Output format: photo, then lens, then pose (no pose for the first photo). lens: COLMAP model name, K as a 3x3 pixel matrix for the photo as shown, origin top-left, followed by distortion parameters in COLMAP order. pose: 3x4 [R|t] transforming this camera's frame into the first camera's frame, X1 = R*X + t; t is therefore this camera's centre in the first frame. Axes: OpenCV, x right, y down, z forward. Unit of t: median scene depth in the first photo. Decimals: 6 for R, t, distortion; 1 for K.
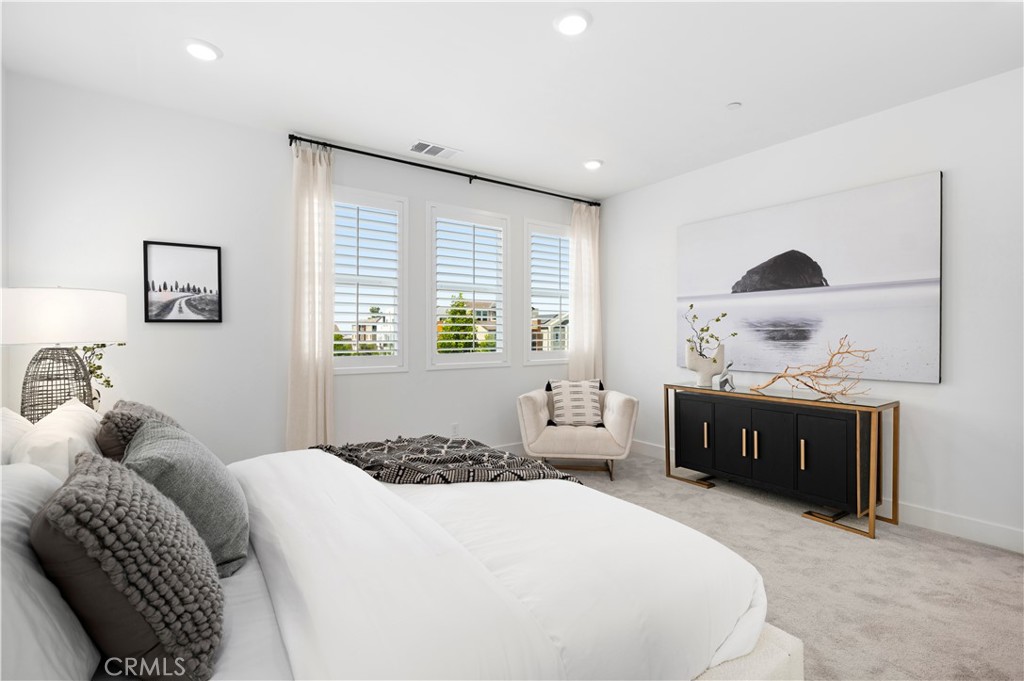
lens RADIAL K [[469.3, 0, 512.9], [0, 469.3, 336.4], [0, 0, 1]] dist [-0.001312, 0.000119]
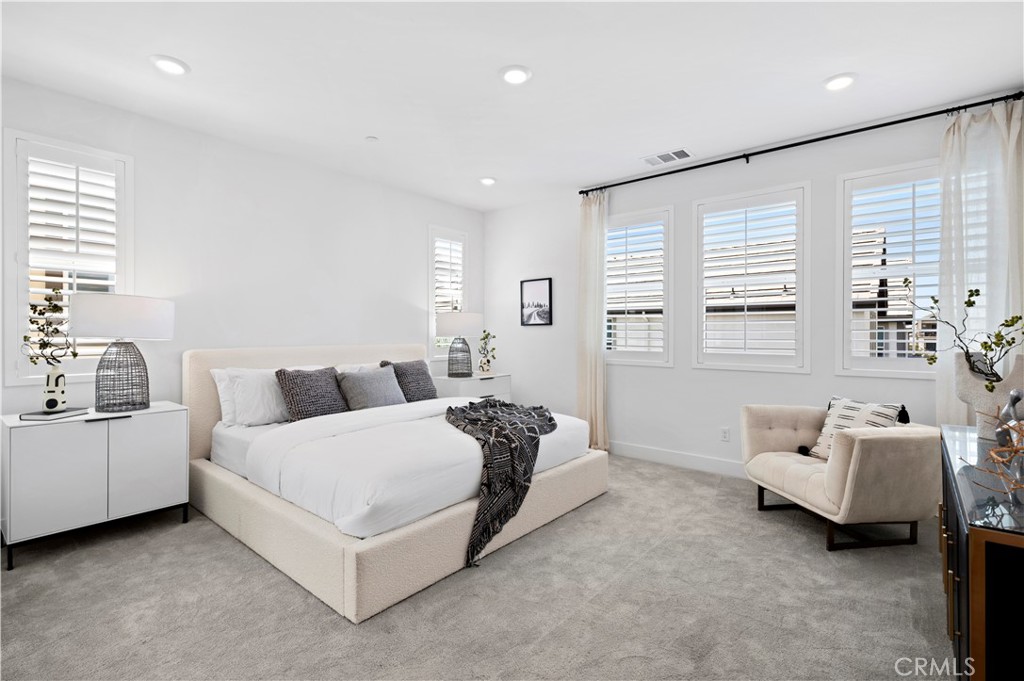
lens RADIAL K [[469.3, 0, 510.3], [0, 469.3, 335.4], [0, 0, 1]] dist [-0.001312, 0.000119]
pose [[0.254806, 0.008873, -0.966951, 0.902546], [-0.004211, 0.999959, 0.008066, -0.006444], [0.966983, 0.002017, 0.254833, 0.463321]]
